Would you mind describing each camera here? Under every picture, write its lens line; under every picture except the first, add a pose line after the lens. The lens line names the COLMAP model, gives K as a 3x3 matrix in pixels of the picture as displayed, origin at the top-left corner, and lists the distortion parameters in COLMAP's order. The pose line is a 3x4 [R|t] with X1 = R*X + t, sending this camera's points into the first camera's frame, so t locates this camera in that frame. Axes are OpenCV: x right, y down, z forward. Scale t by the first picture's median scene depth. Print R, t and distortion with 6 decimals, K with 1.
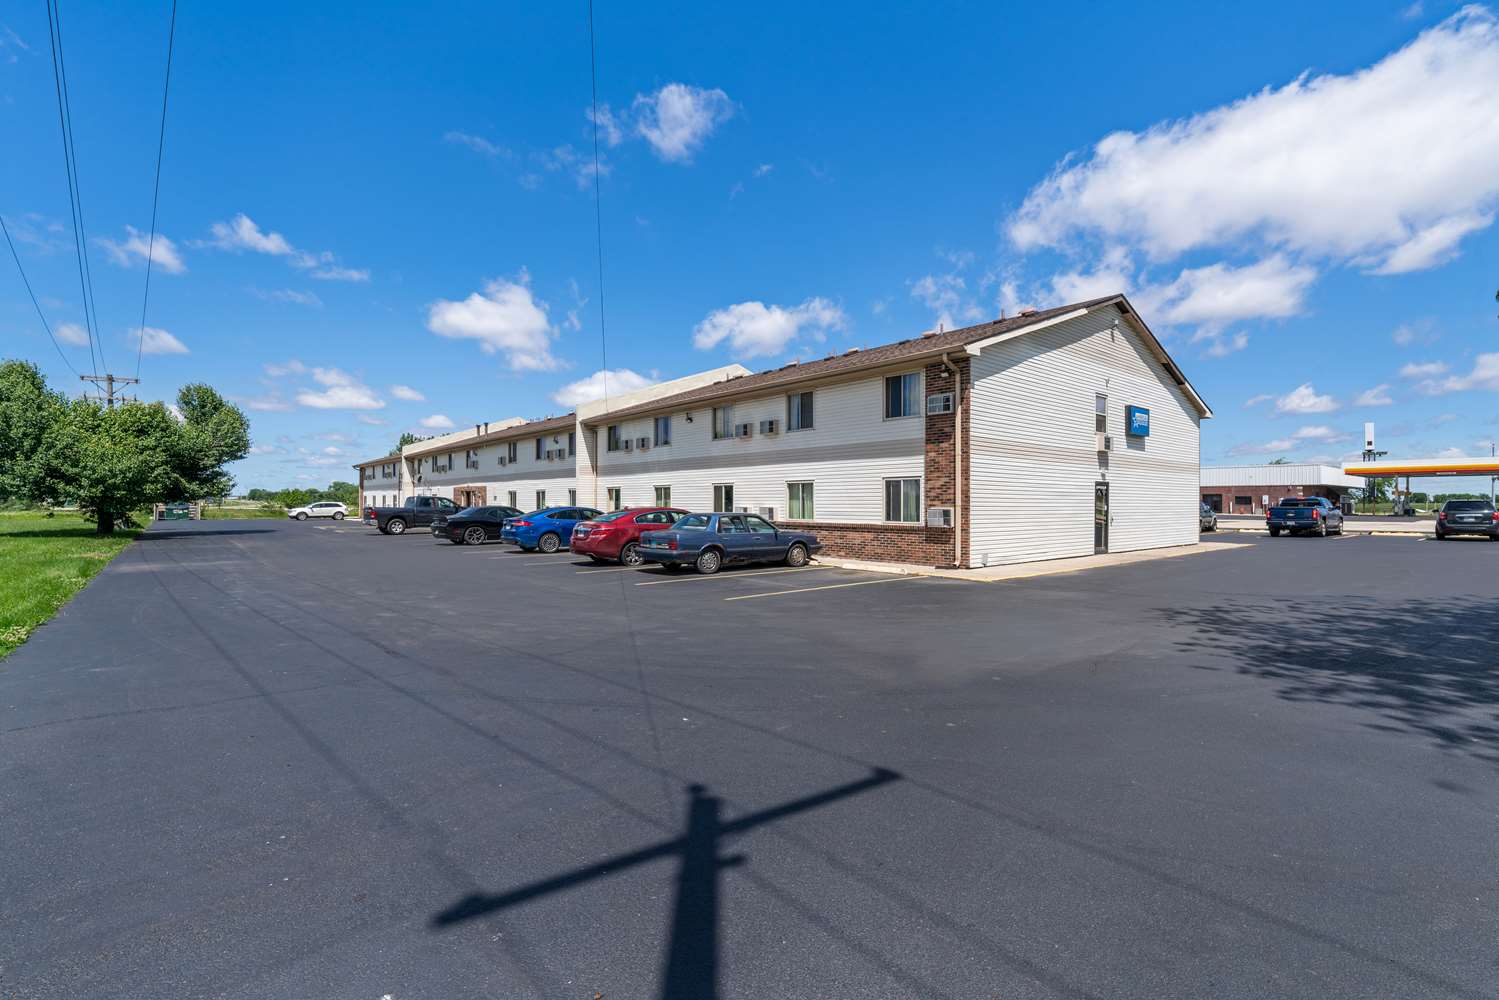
lens RADIAL K [[775.2, 0, 748.0], [0, 775.2, 501.4], [0, 0, 1]] dist [-0.000898, -0.000006]
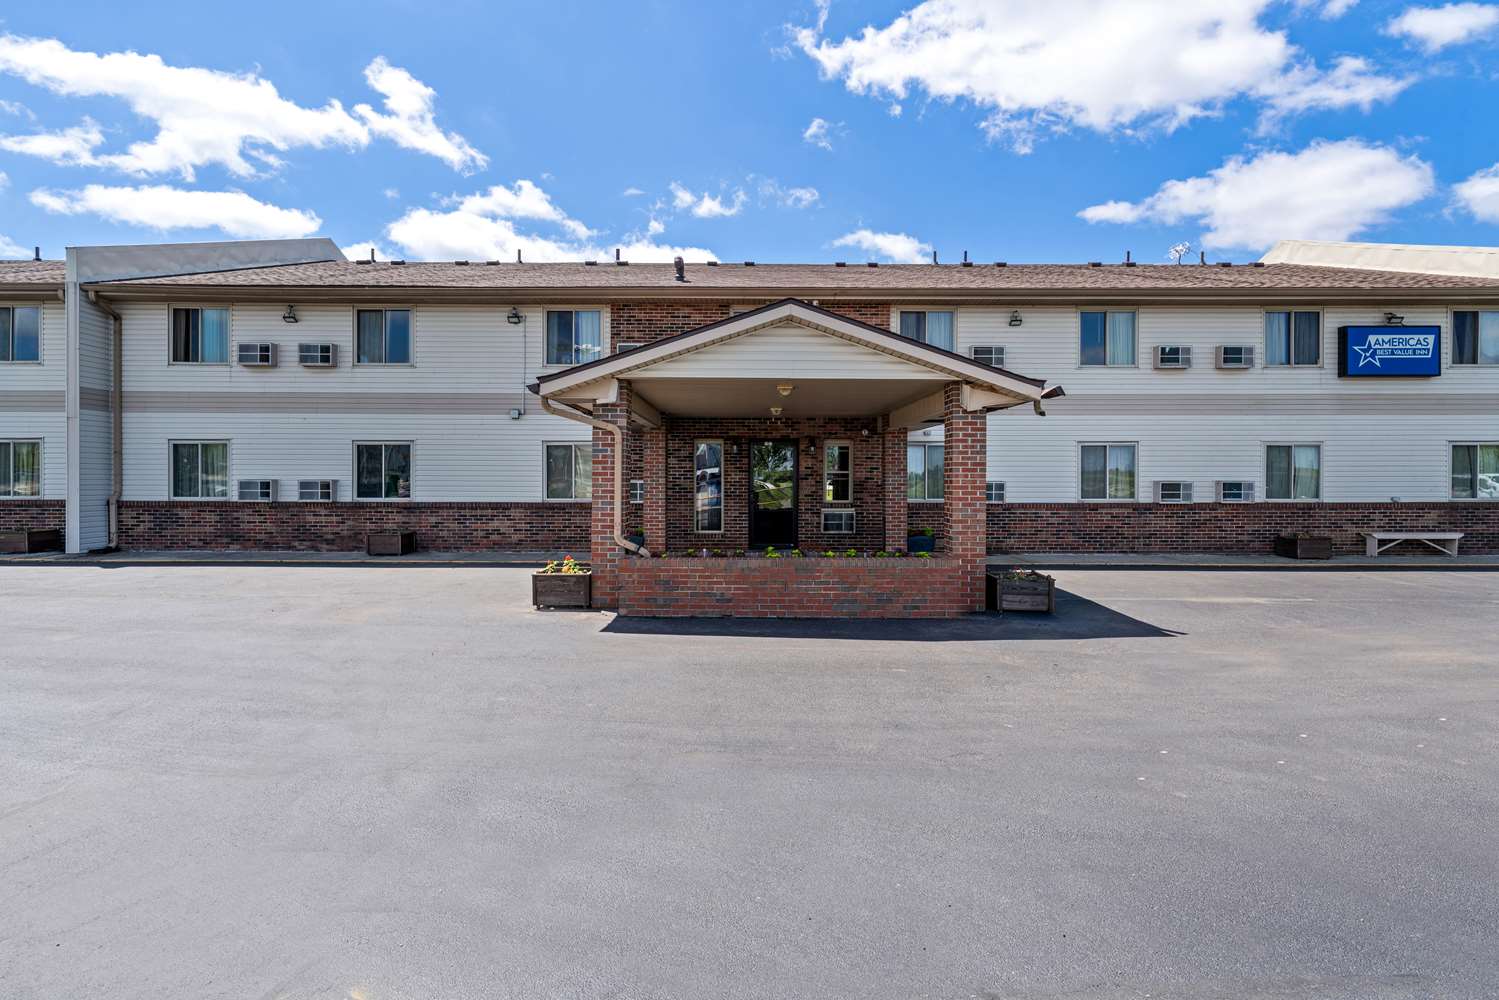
lens RADIAL K [[756.5, 0, 711.6], [0, 756.5, 484.0], [0, 0, 1]] dist [0.004000, 0.000933]
pose [[0.608798, -0.007980, 0.793285, -0.280769], [-0.005036, 0.999890, 0.013923, 0.000491], [-0.793309, -0.012472, 0.608691, 0.376041]]
